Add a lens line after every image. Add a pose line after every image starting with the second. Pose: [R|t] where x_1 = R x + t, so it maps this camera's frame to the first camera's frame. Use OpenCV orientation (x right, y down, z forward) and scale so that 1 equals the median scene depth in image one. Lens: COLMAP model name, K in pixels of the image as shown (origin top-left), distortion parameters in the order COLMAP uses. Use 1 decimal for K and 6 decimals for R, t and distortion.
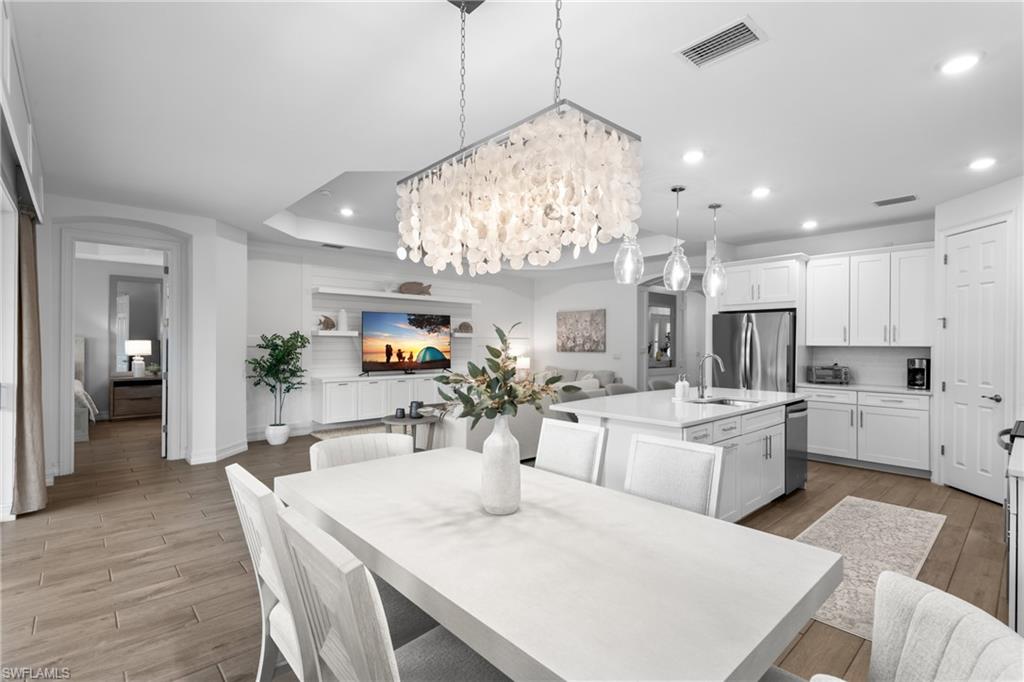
lens RADIAL K [[479.1, 0, 517.8], [0, 479.1, 346.5], [0, 0, 1]] dist [-0.000810, 0.000936]
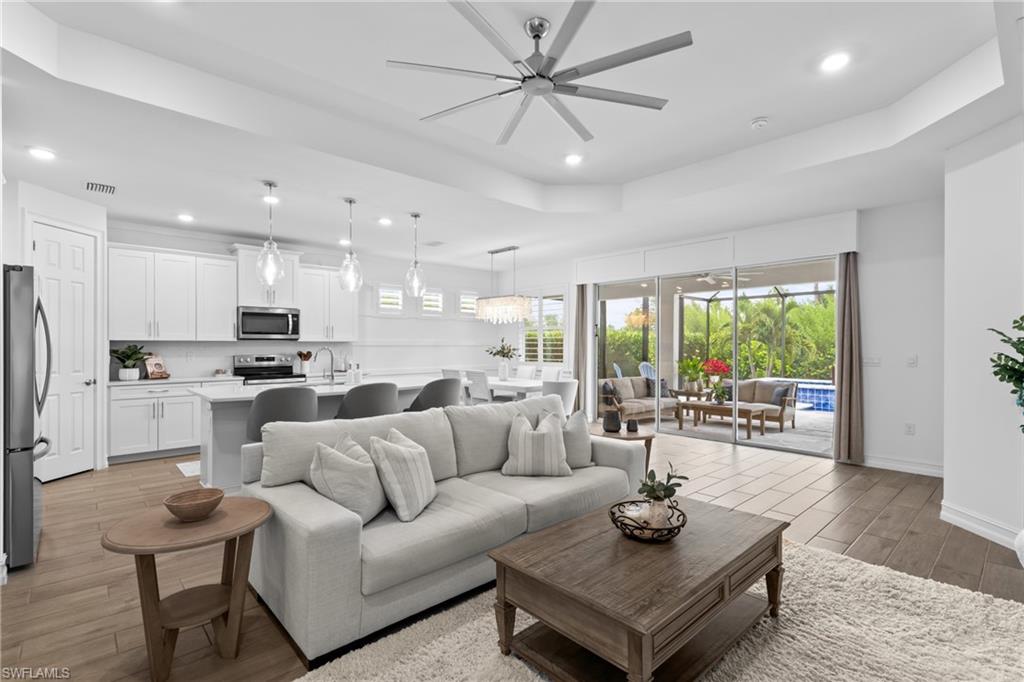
lens RADIAL K [[480.5, 0, 513.5], [0, 480.5, 344.3], [0, 0, 1]] dist [0.005224, 0.000568]
pose [[-0.999980, -0.005998, -0.001824, -0.034545], [-0.006008, 0.999967, 0.005523, 0.000409], [0.001791, 0.005534, -0.999983, 1.388361]]
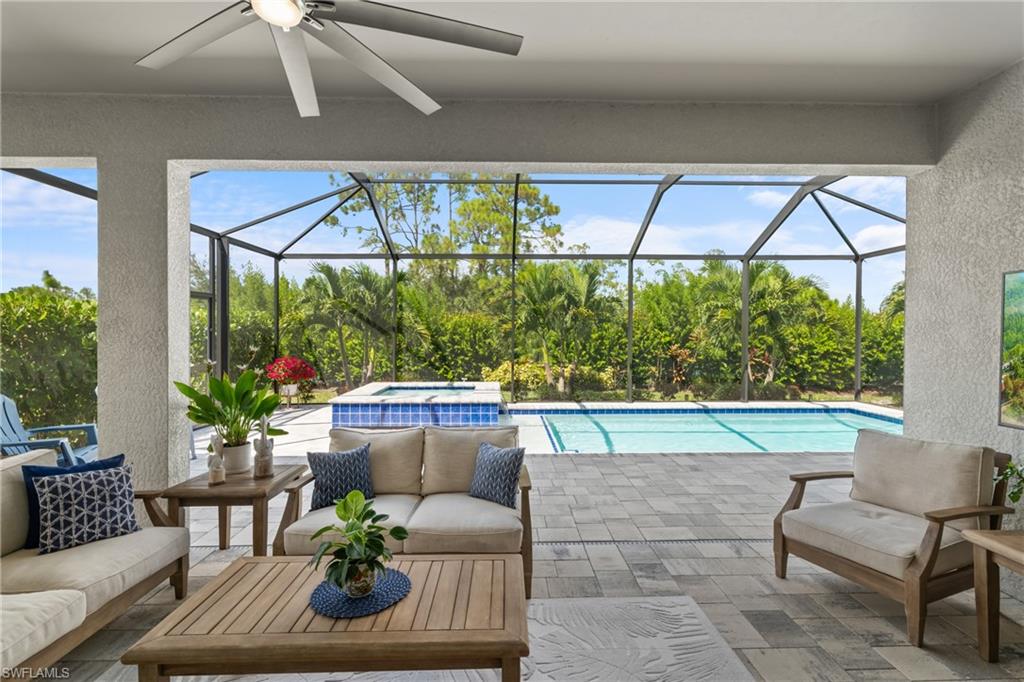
lens RADIAL K [[481.4, 0, 513.2], [0, 481.4, 338.5], [0, 0, 1]] dist [0.001540, 0.000937]
pose [[-0.659483, 0.004256, -0.751708, -0.416165], [-0.008433, 0.999879, 0.013060, 0.006758], [0.751673, 0.014952, -0.659367, 0.413728]]
